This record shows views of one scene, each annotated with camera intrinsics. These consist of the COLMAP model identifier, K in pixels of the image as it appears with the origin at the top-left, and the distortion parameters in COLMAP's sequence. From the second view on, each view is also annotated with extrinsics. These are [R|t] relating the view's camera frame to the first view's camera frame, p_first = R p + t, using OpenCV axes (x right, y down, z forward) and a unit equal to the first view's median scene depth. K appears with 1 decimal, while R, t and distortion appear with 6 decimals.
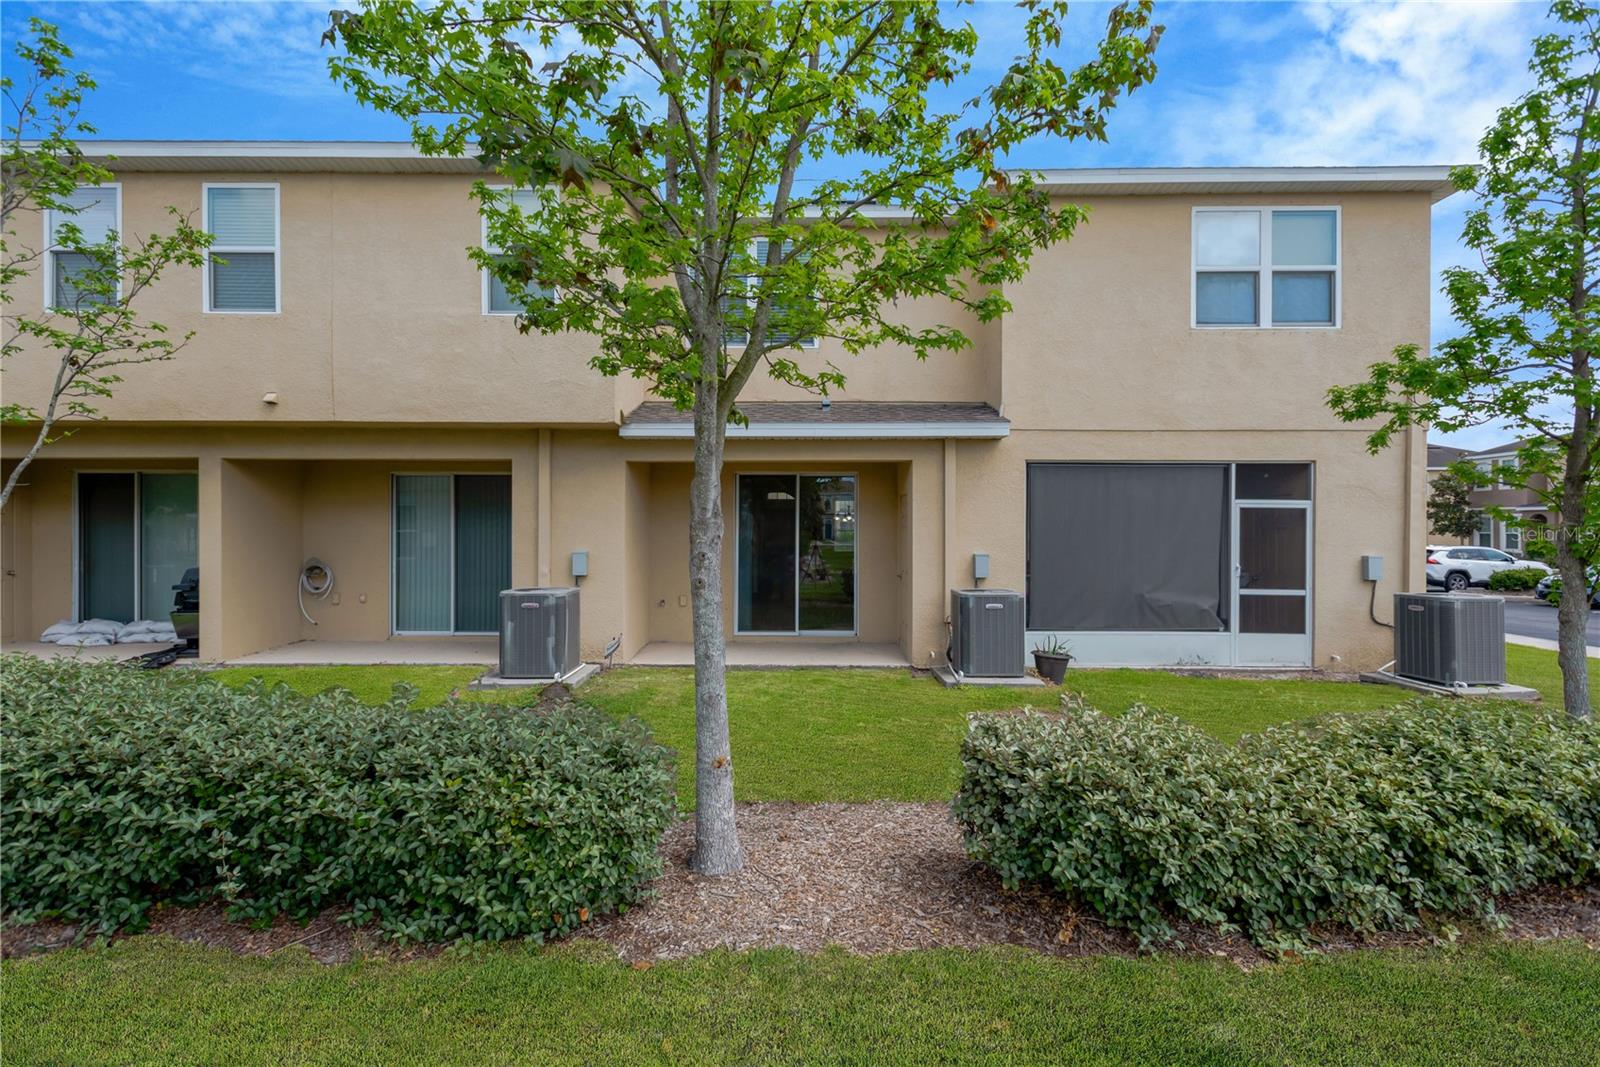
lens RADIAL K [[746.6, 0, 799.3], [0, 746.6, 535.6], [0, 0, 1]] dist [0.015566, -0.005321]
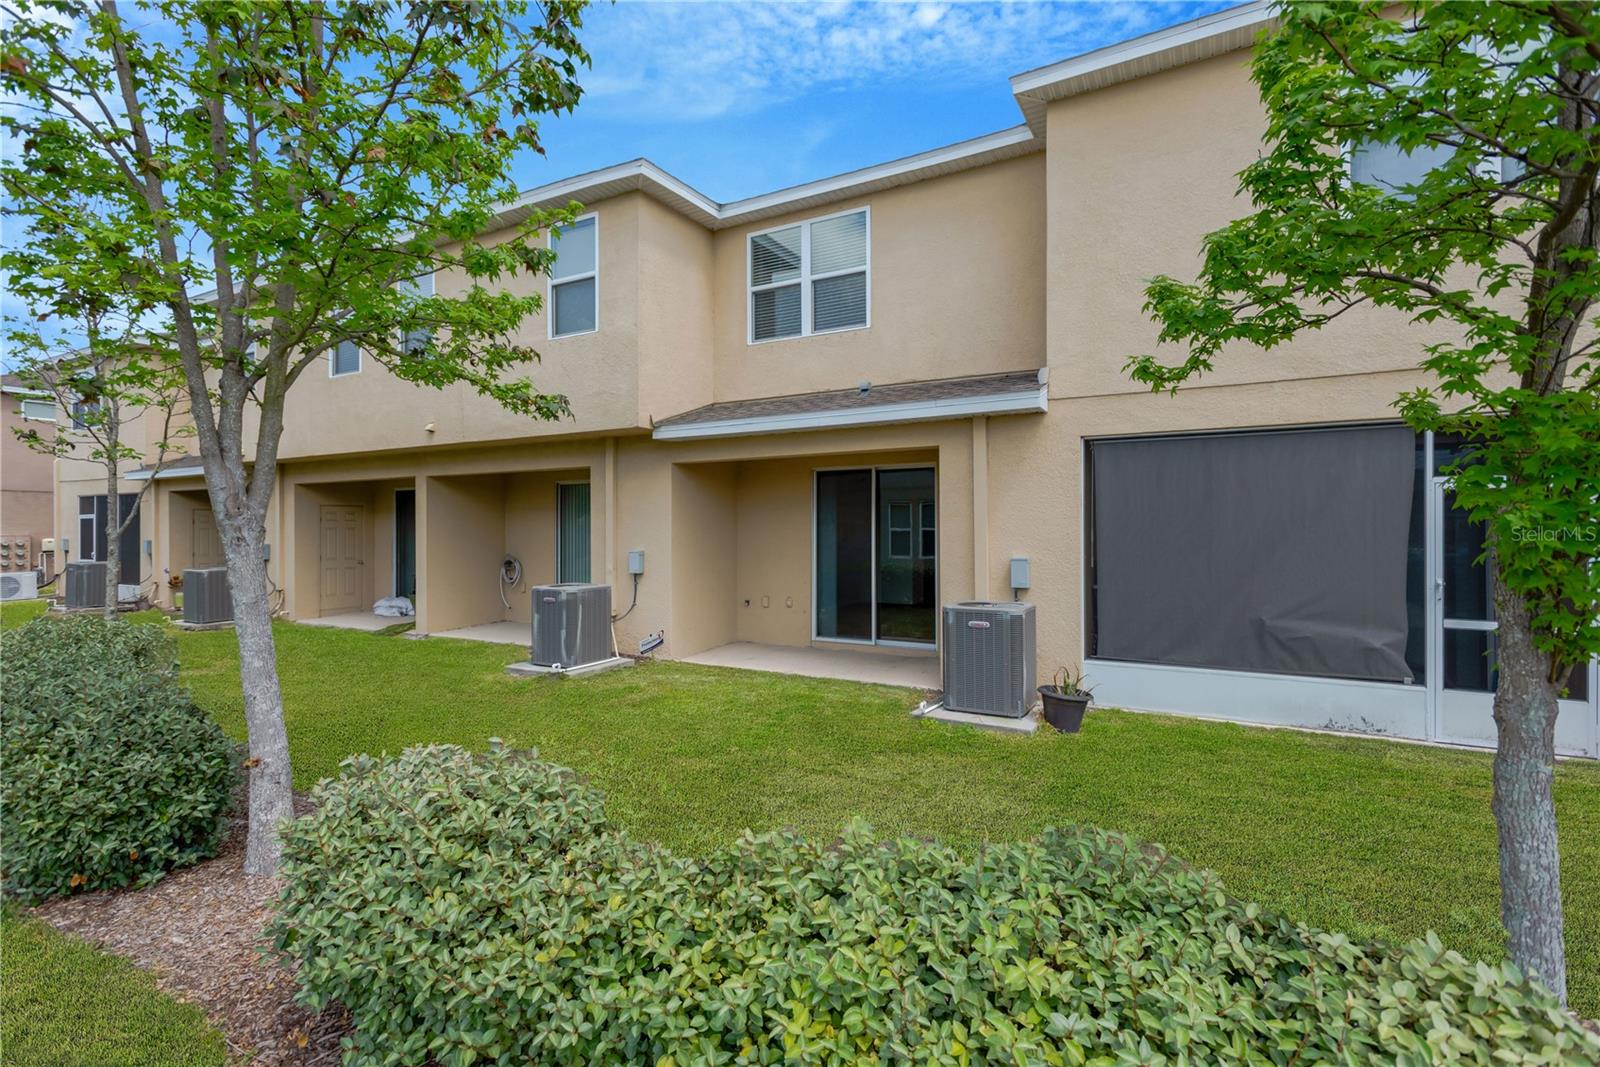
lens RADIAL K [[746.6, 0, 801.2], [0, 746.6, 529.5], [0, 0, 1]] dist [0.015566, -0.005321]
pose [[0.873980, -0.005894, -0.485926, 0.424854], [0.002989, 0.999973, -0.006753, -0.001081], [0.485953, 0.004450, 0.873974, 0.189649]]
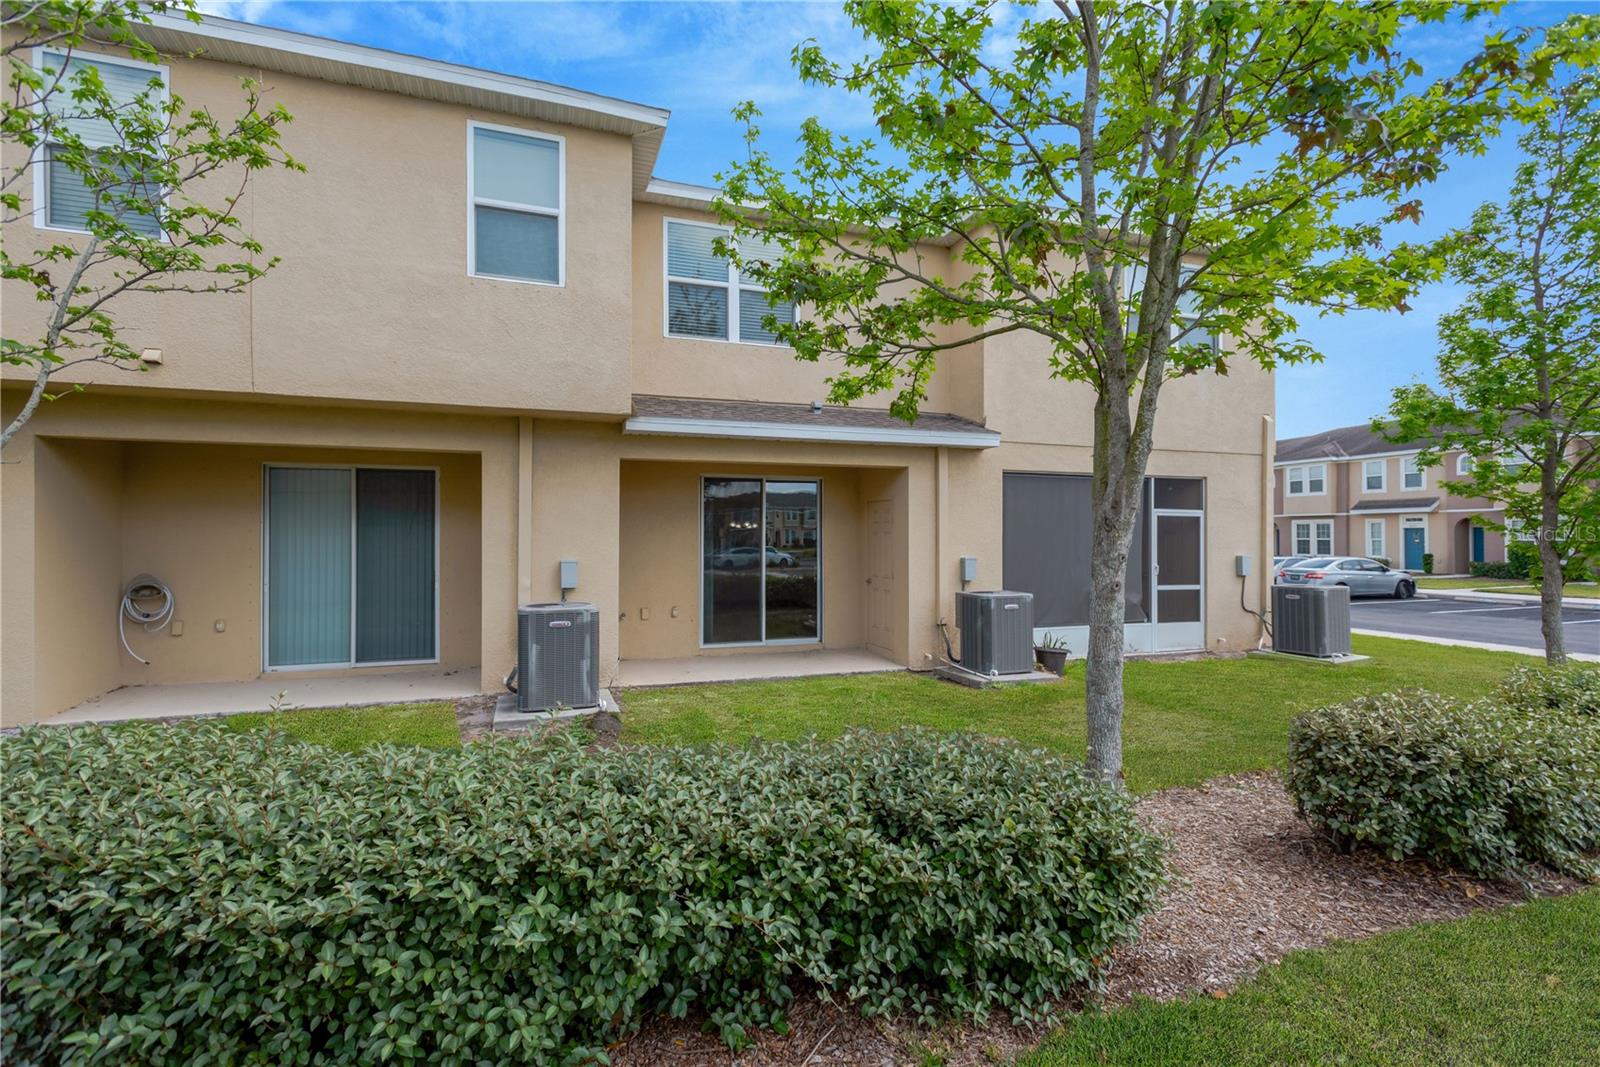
lens RADIAL K [[746.6, 0, 788.1], [0, 746.6, 536.9], [0, 0, 1]] dist [0.015566, -0.005321]
pose [[0.941809, -0.002232, 0.336142, -0.344571], [0.005079, 0.999958, -0.007591, 0.001714], [-0.336111, 0.008857, 0.941781, 0.096870]]
